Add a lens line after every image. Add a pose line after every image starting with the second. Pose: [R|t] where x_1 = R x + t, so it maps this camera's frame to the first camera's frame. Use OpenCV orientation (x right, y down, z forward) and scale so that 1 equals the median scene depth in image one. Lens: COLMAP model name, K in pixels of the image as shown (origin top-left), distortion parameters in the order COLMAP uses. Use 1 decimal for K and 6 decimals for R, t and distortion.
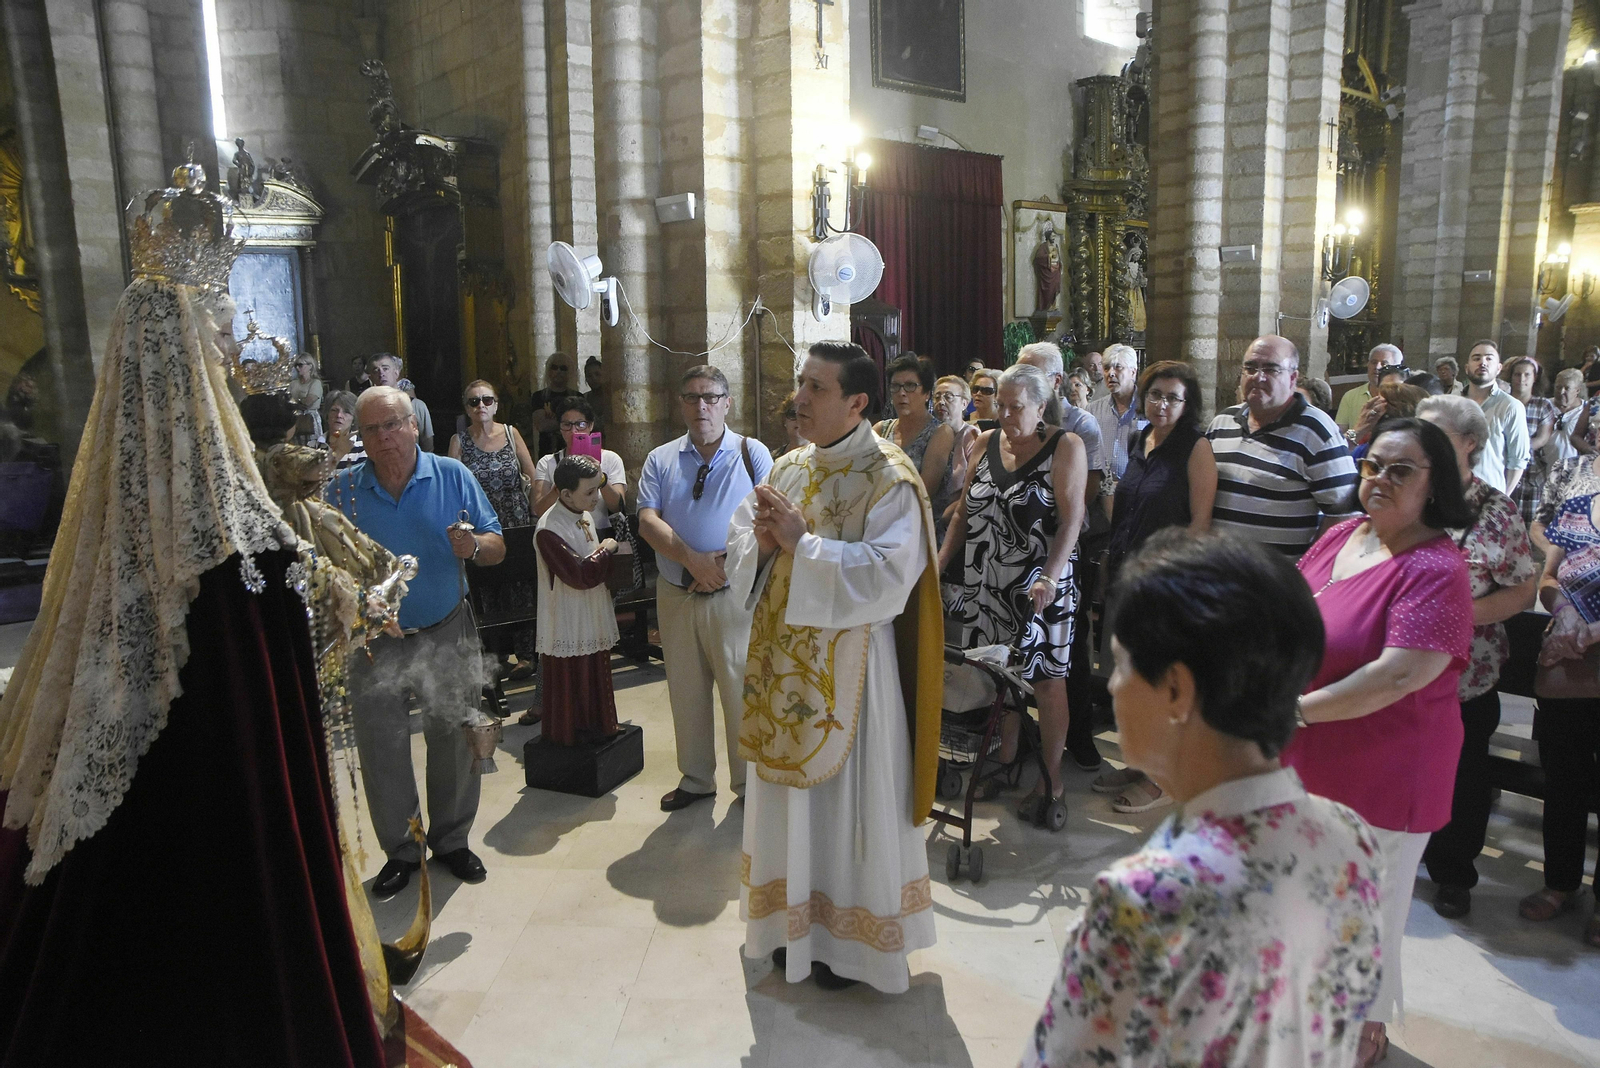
lens RADIAL K [[1165.4, 0, 793.7], [0, 1165.4, 573.0], [0, 0, 1]] dist [-0.131483, 0.109752]
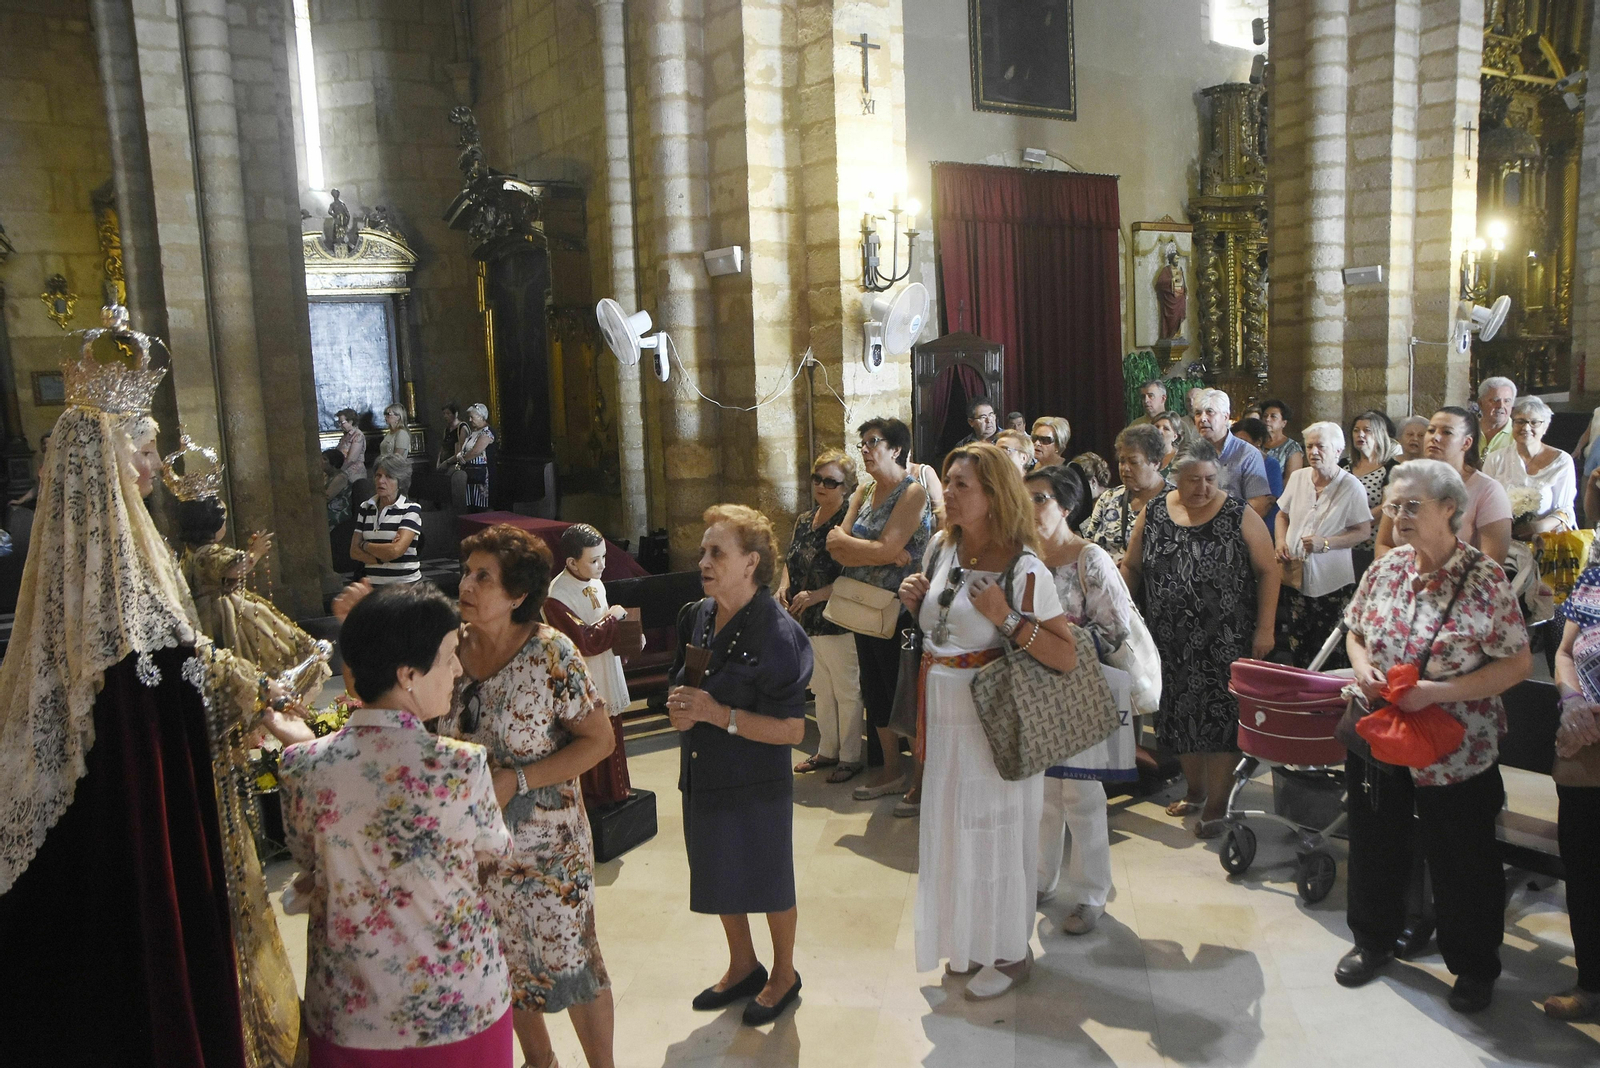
lens RADIAL K [[1242.5, 0, 793.9], [0, 1242.5, 577.9], [0, 0, 1]] dist [-0.117407, 0.122650]
pose [[0.993190, -0.006278, -0.116333, 0.072691], [0.002748, 0.999531, -0.030486, -0.012136], [0.116470, 0.029959, 0.992742, -0.032941]]
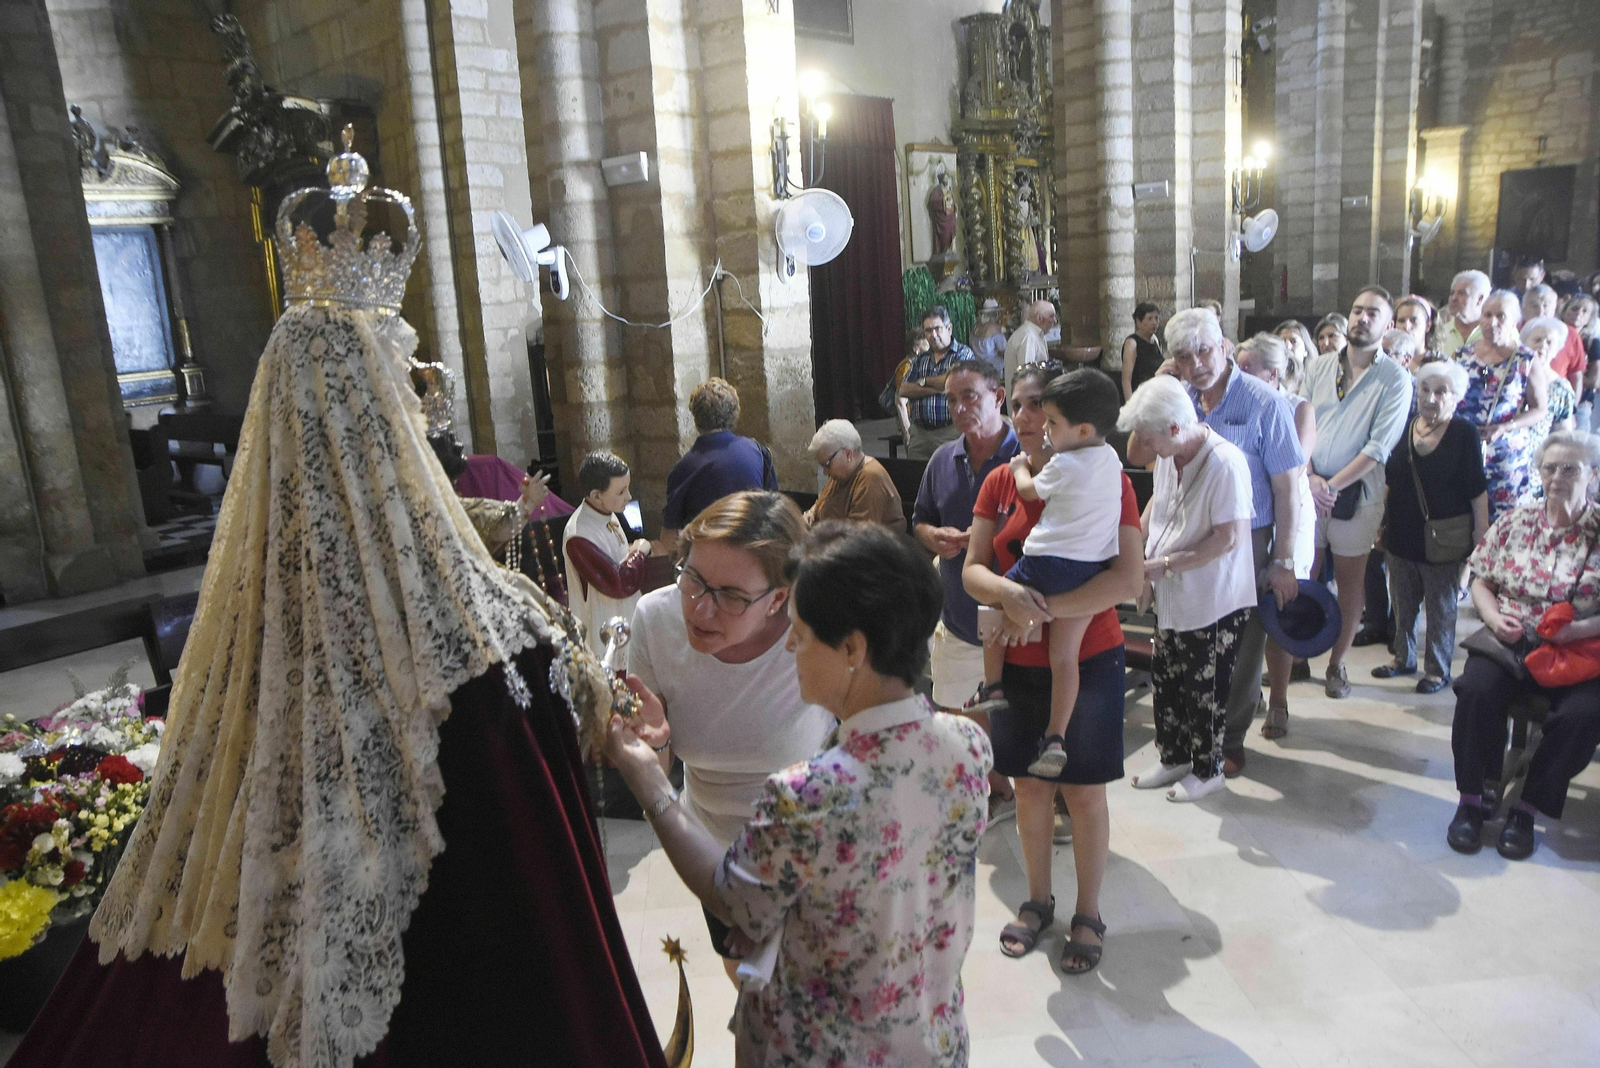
lens RADIAL K [[1165.4, 0, 793.7], [0, 1165.4, 573.0], [0, 0, 1]] dist [-0.131483, 0.109752]
pose [[0.991314, -0.074208, 0.108579, -0.085447], [0.069513, 0.996501, 0.046408, -0.022812], [-0.111643, -0.038457, 0.993004, 0.045391]]
